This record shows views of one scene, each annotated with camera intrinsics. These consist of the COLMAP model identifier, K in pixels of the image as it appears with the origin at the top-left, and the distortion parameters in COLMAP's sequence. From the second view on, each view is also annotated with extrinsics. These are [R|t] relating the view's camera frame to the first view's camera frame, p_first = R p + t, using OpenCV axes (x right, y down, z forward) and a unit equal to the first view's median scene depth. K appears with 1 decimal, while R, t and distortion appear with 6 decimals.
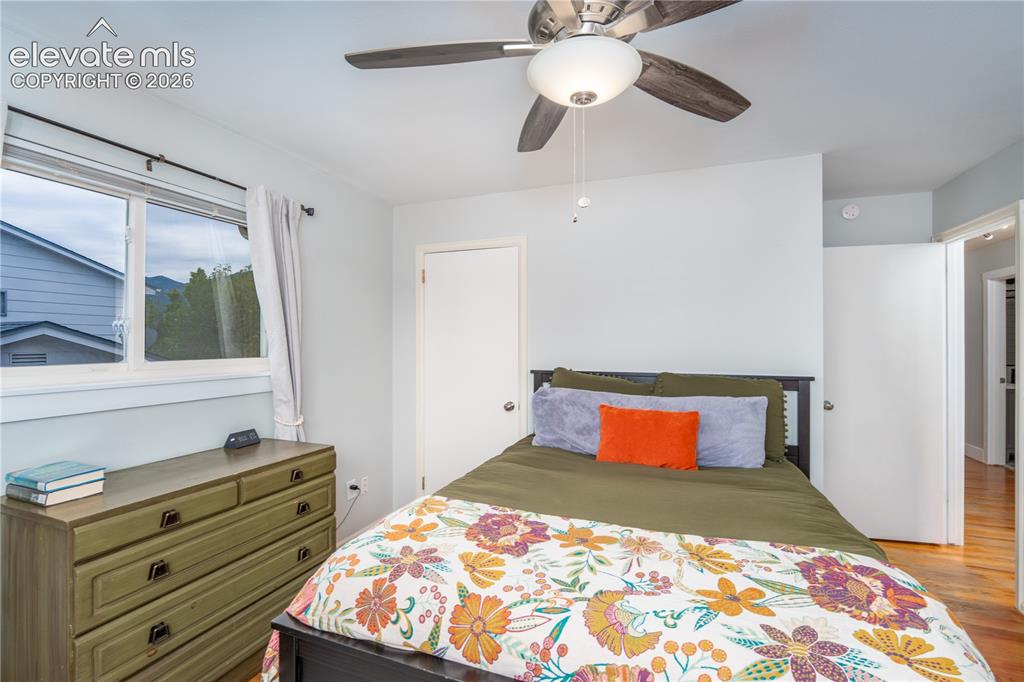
lens RADIAL K [[470.1, 0, 504.0], [0, 470.1, 344.9], [0, 0, 1]] dist [-0.001496, -0.000035]
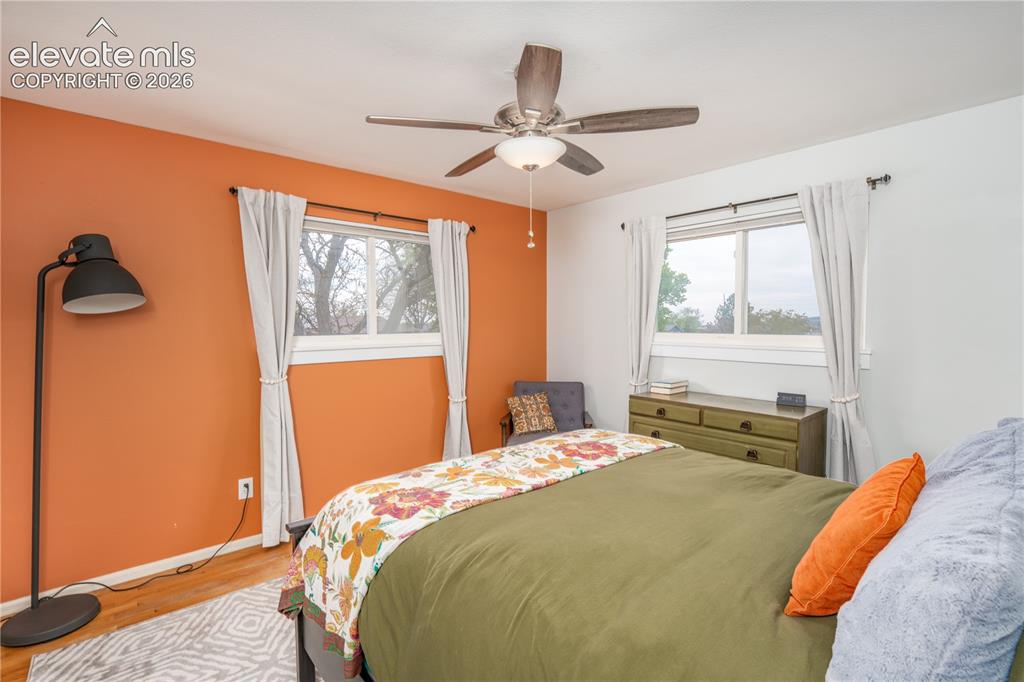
lens RADIAL K [[470.1, 0, 504.0], [0, 470.1, 344.9], [0, 0, 1]] dist [-0.001496, -0.000035]
pose [[-0.493244, 0.037643, -0.869076, 1.533644], [-0.004173, 0.998949, 0.045636, 0.002934], [0.869881, 0.026136, -0.492568, 1.628383]]
